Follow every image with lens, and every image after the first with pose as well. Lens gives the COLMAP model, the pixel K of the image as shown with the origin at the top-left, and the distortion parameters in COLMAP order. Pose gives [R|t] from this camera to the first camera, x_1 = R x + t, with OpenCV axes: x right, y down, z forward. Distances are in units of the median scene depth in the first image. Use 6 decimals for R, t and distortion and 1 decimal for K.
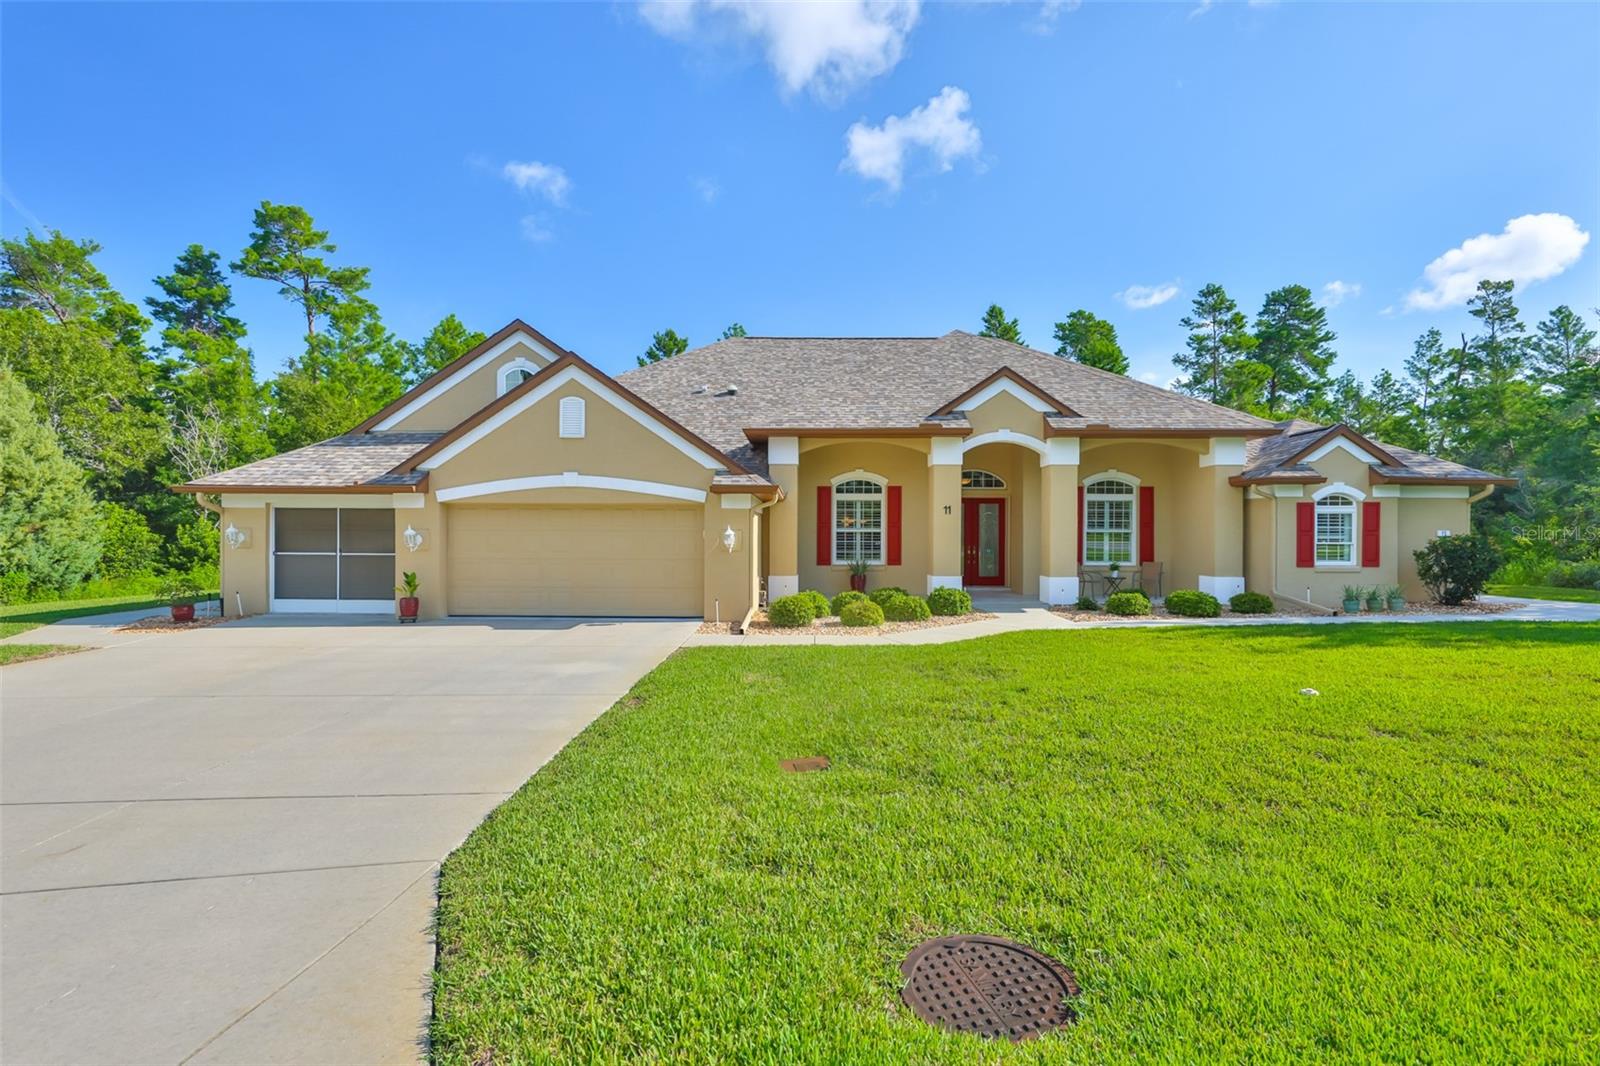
lens RADIAL K [[722.6, 0, 800.0], [0, 722.6, 533.0], [0, 0, 1]] dist [0.002304, -0.000364]
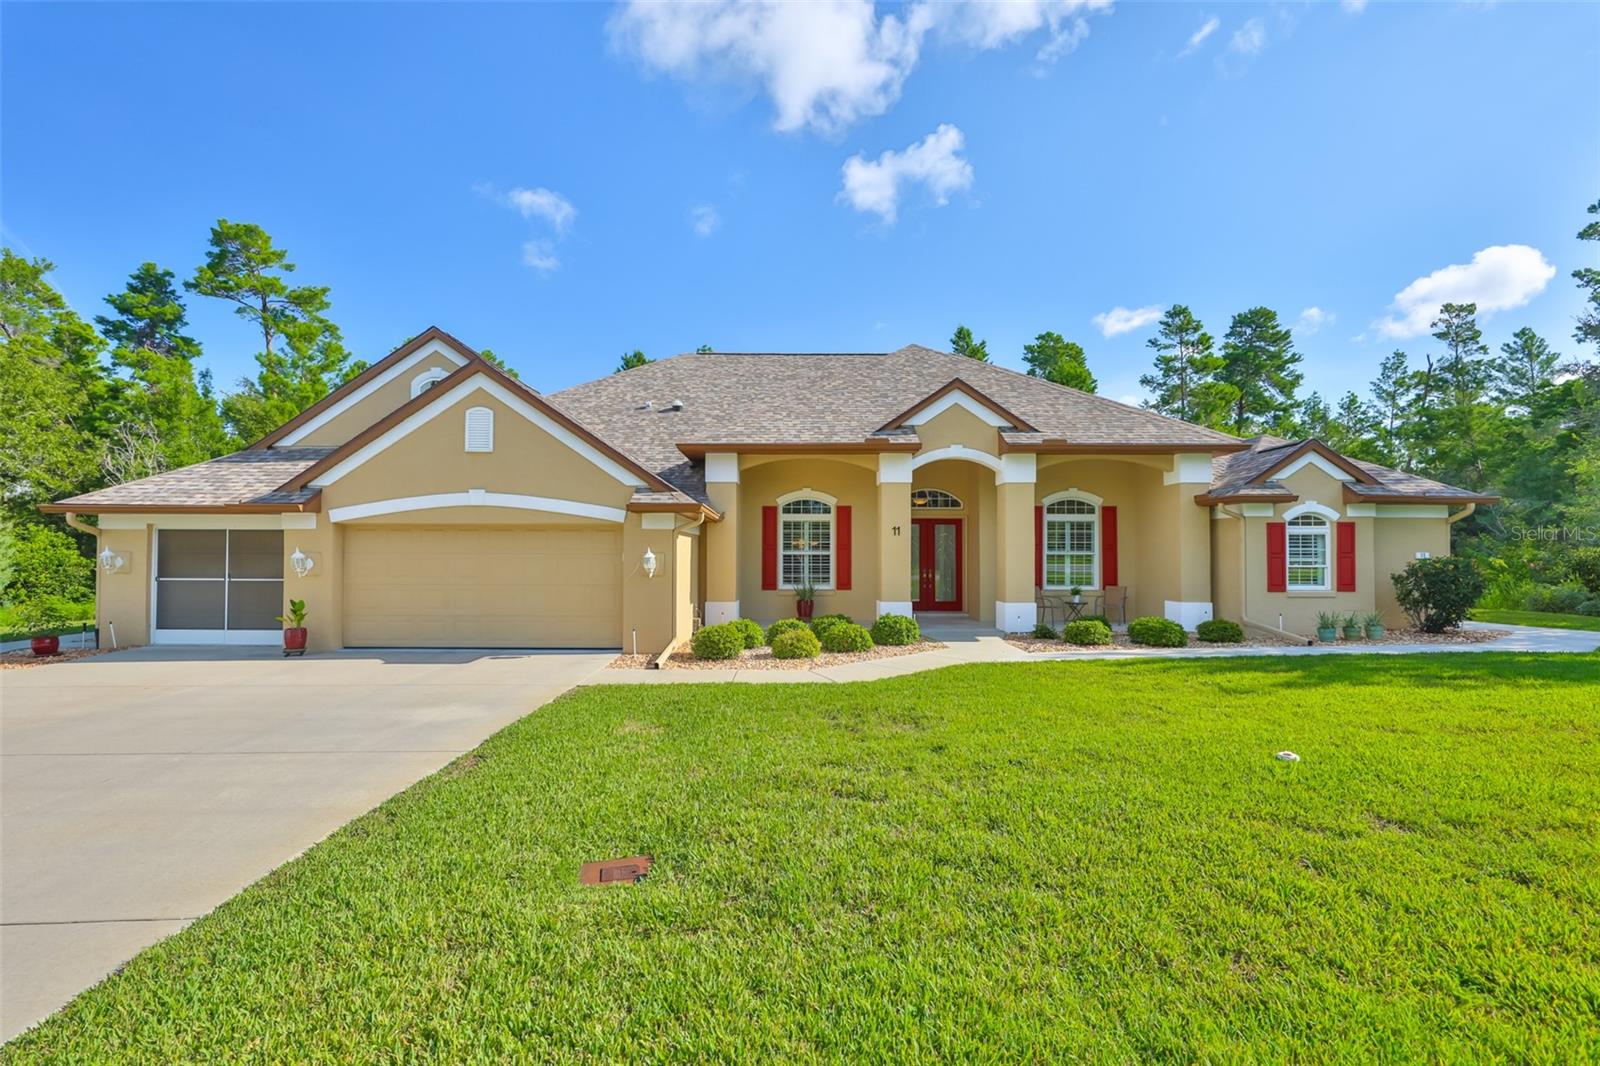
lens RADIAL K [[681.8, 0, 808.8], [0, 681.8, 542.2], [0, 0, 1]] dist [-0.000850, -0.000238]
pose [[0.999934, -0.001119, 0.011422, 0.074685], [0.001338, 0.999815, -0.019191, -0.000628], [-0.011398, 0.019205, 0.999751, 0.111472]]
